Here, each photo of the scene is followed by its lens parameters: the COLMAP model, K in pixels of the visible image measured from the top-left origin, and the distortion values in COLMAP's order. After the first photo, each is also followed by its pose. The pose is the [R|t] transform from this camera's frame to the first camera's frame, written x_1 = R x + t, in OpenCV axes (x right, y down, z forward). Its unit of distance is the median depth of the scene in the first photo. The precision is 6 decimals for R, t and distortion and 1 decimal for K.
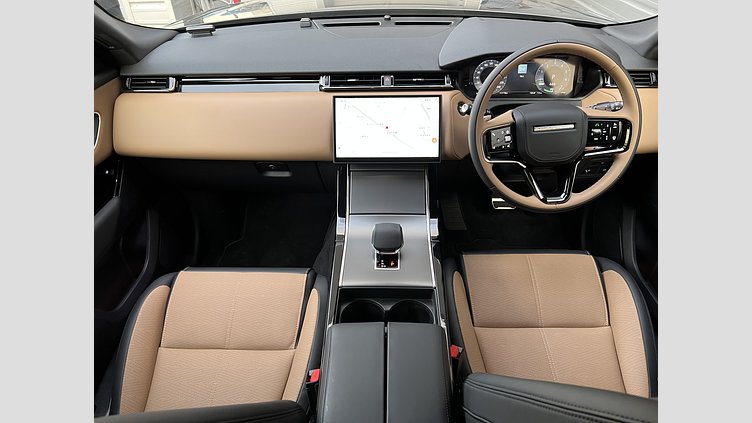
lens RADIAL K [[433.0, 0, 379.5], [0, 433.0, 215.6], [0, 0, 1]] dist [0.005771, -0.002202]
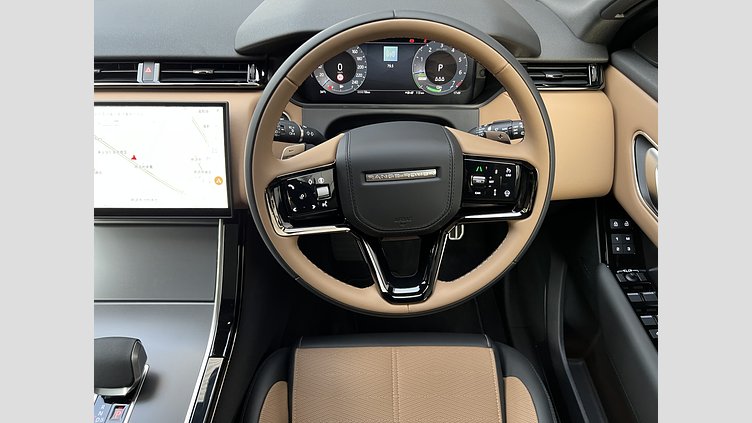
lens RADIAL K [[433.0, 0, 379.5], [0, 433.0, 215.6], [0, 0, 1]] dist [0.005771, -0.002202]
pose [[0.999044, 0.001740, 0.043676, 0.319076], [-0.005599, 0.996071, 0.088379, -0.180746], [-0.043350, -0.088539, 0.995129, 0.405112]]
